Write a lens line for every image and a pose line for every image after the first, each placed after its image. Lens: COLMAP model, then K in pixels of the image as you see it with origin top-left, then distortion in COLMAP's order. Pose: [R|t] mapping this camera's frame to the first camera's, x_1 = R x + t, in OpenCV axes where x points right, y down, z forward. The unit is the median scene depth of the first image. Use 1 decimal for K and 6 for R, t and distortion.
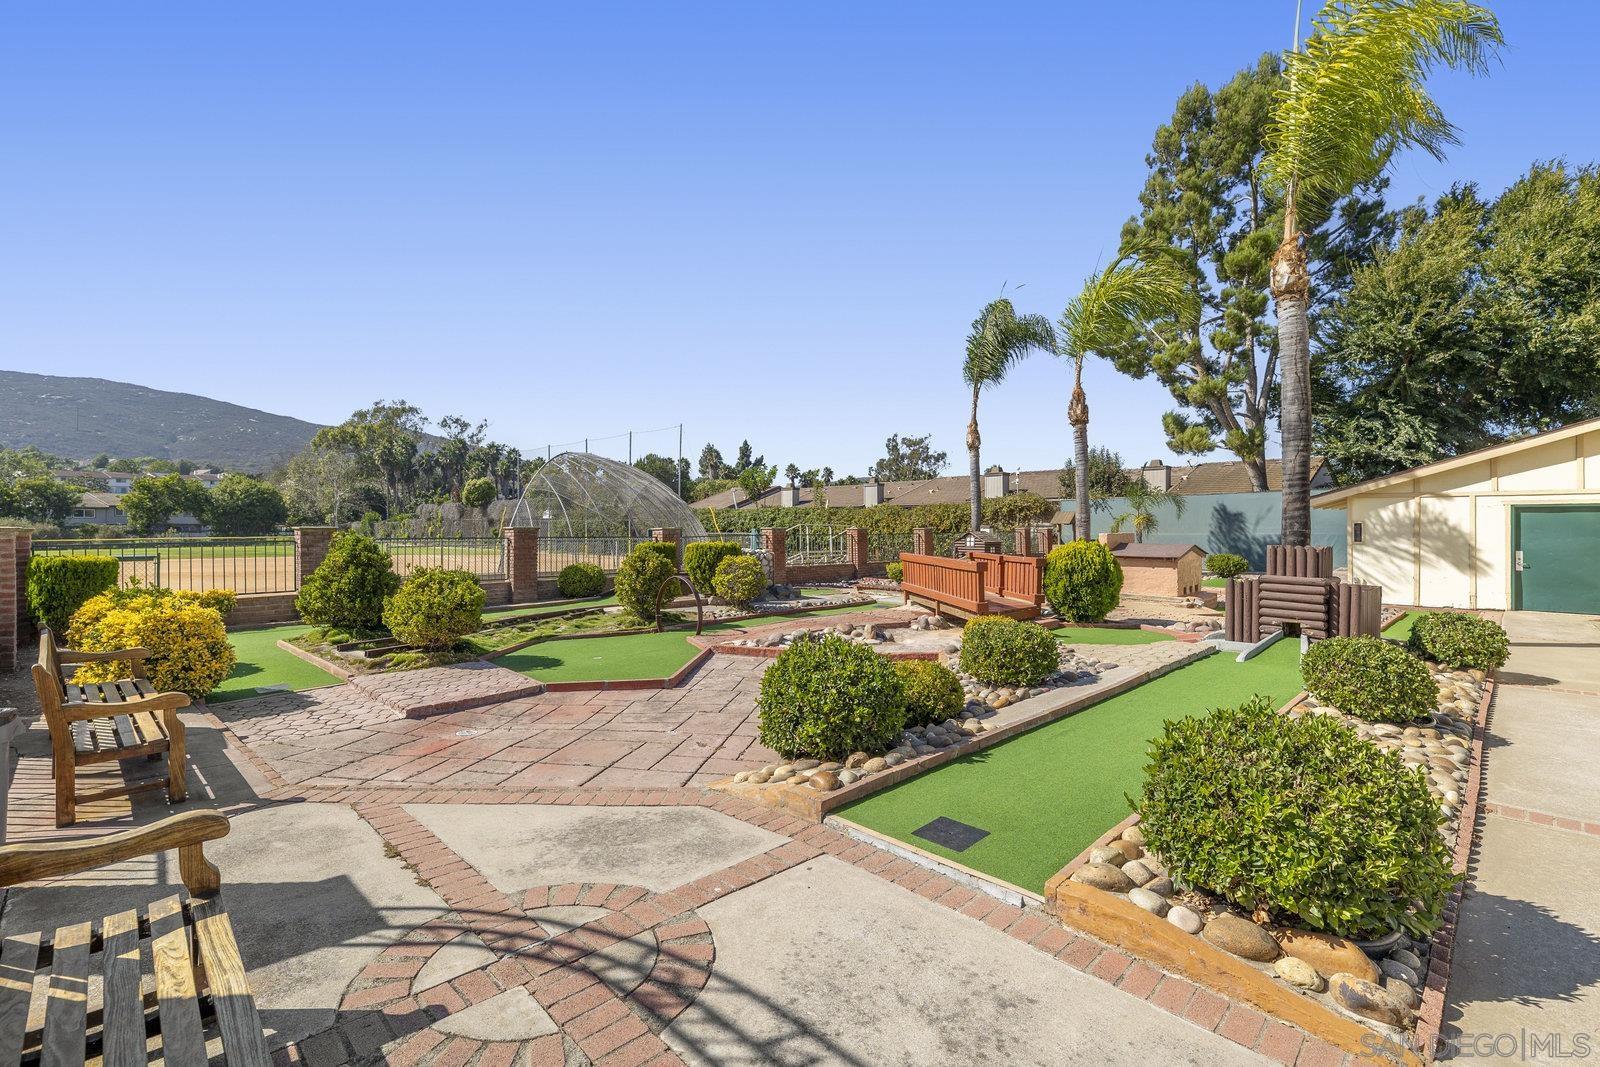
lens RADIAL K [[728.4, 0, 804.5], [0, 728.4, 537.7], [0, 0, 1]] dist [0.001333, -0.000330]
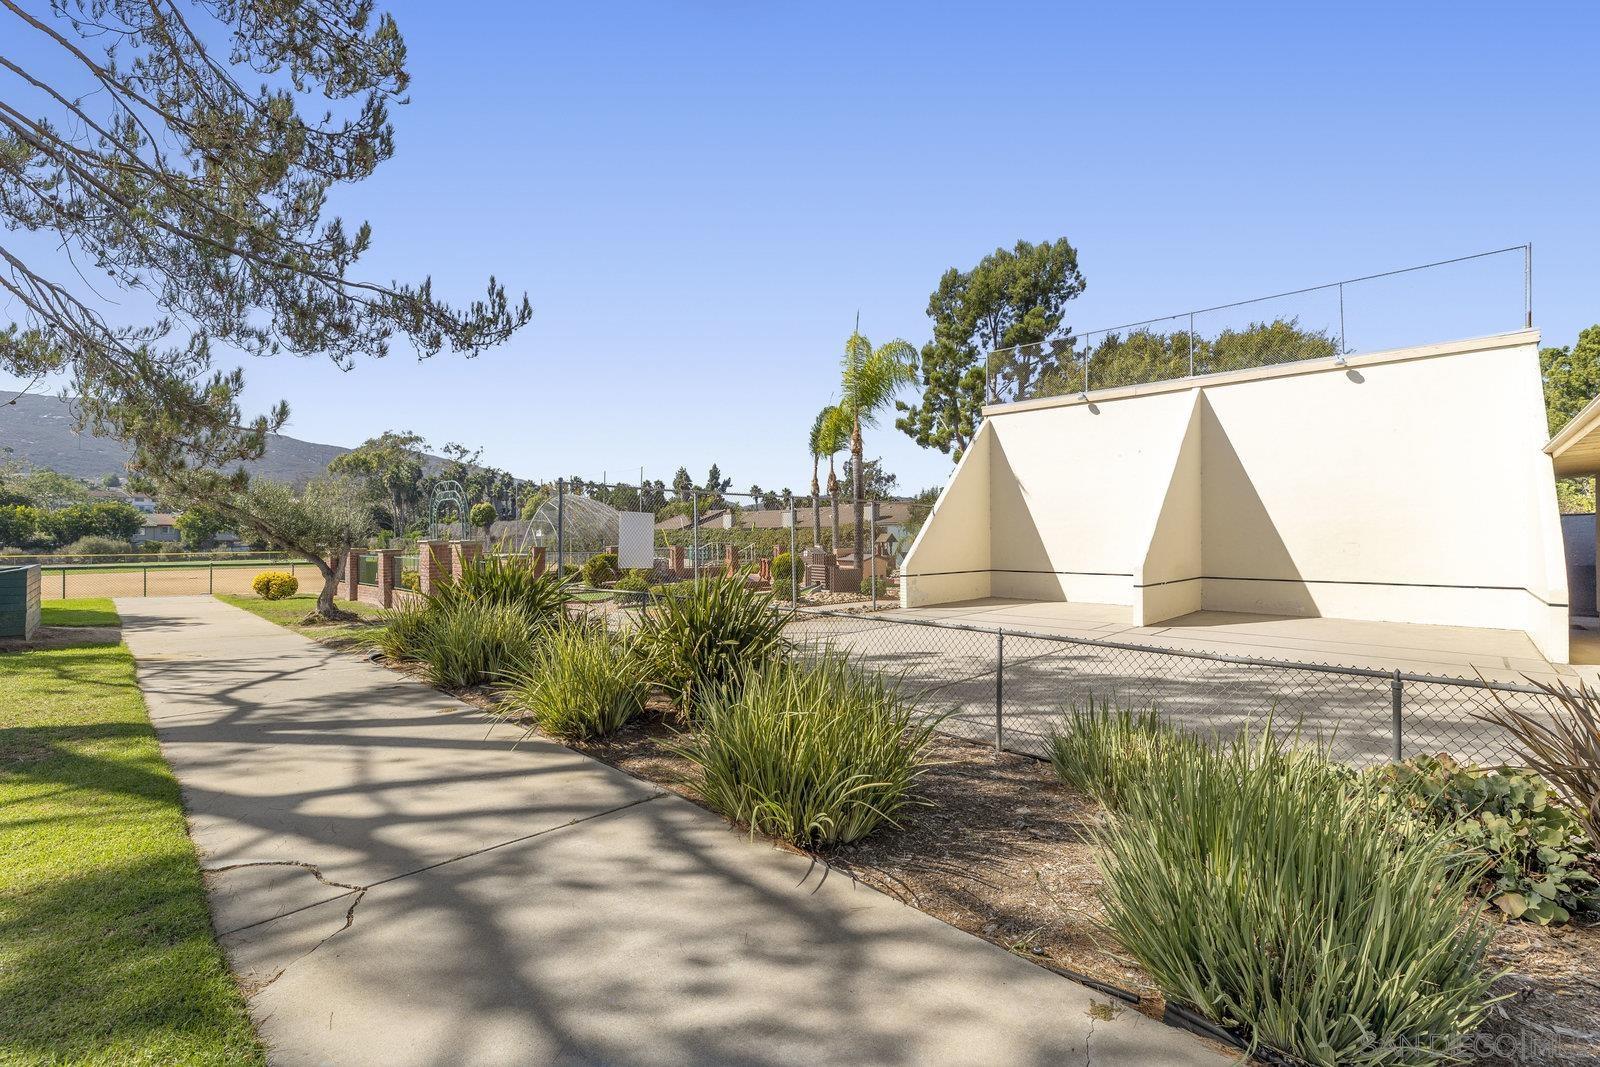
lens RADIAL K [[727.1, 0, 791.2], [0, 727.1, 525.6], [0, 0, 1]] dist [0.003076, 0.000613]
pose [[0.999995, -0.002346, 0.002293, 0.037629], [0.002424, 0.999400, -0.034548, -0.000263], [-0.002210, 0.034554, 0.999400, -0.124696]]
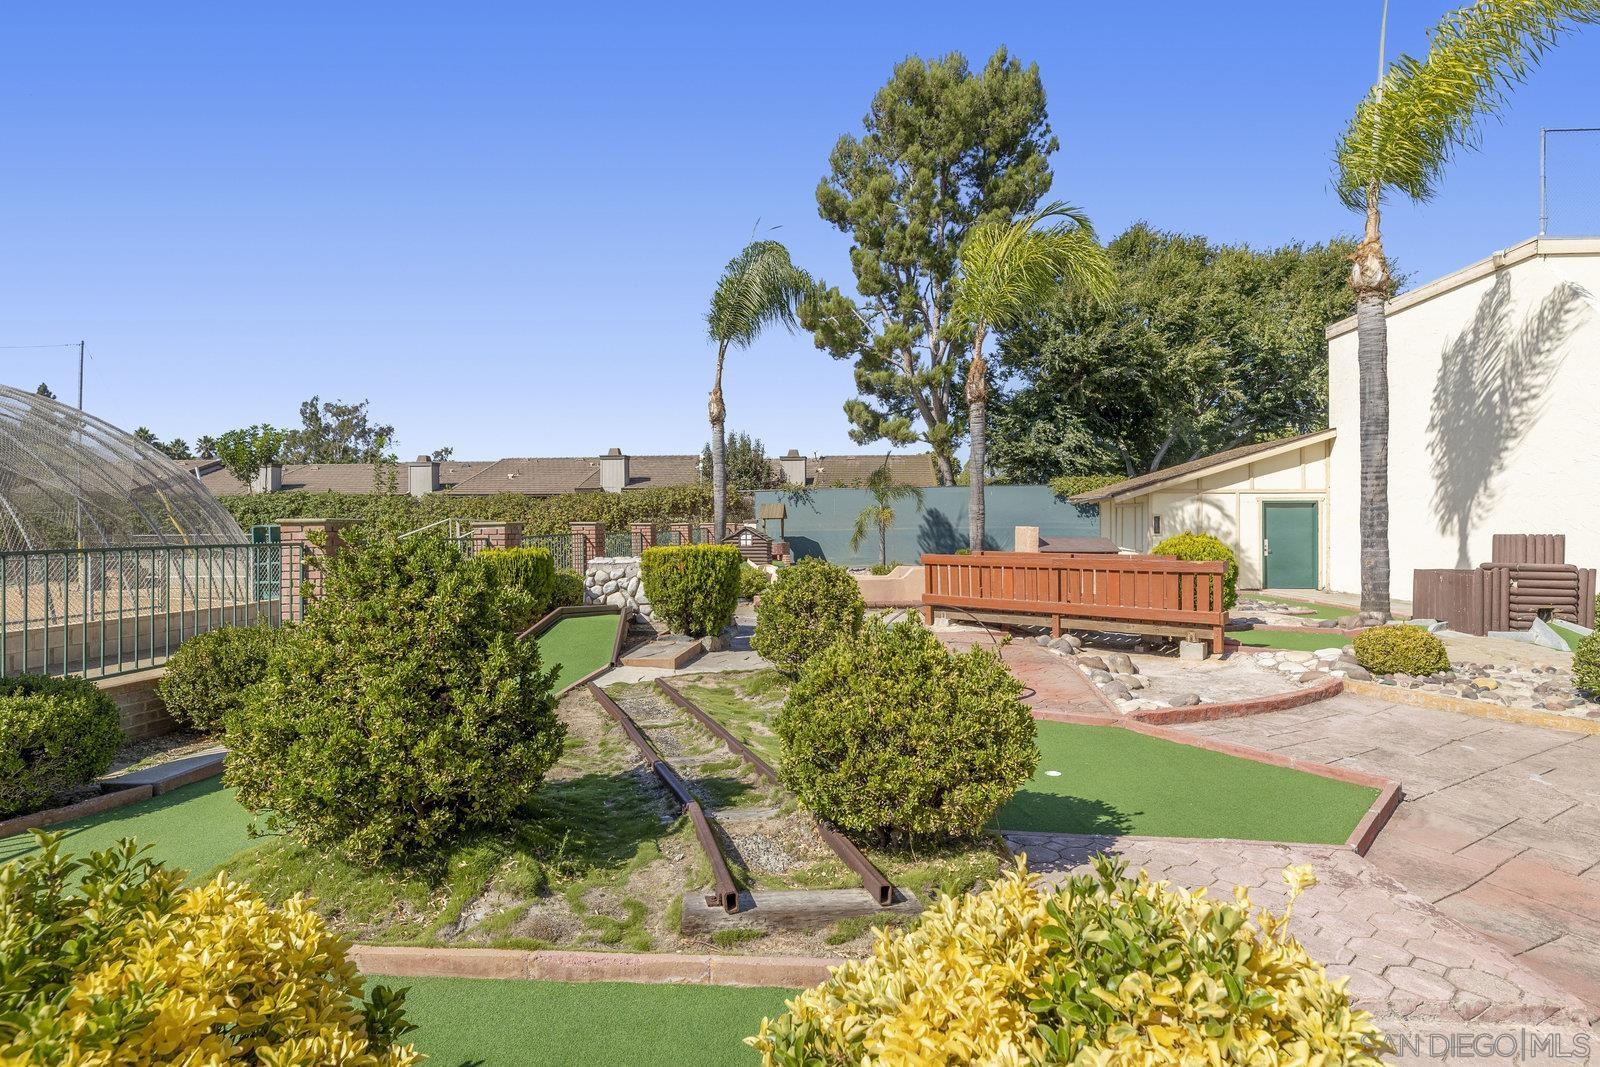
lens RADIAL K [[857.3, 0, 803.3], [0, 857.3, 535.3], [0, 0, 1]] dist [-0.000992, 0.000005]
pose [[0.764776, -0.011256, 0.644198, -0.063084], [0.013481, 0.999908, 0.001466, -0.000185], [-0.644155, 0.007563, 0.764857, 0.050489]]
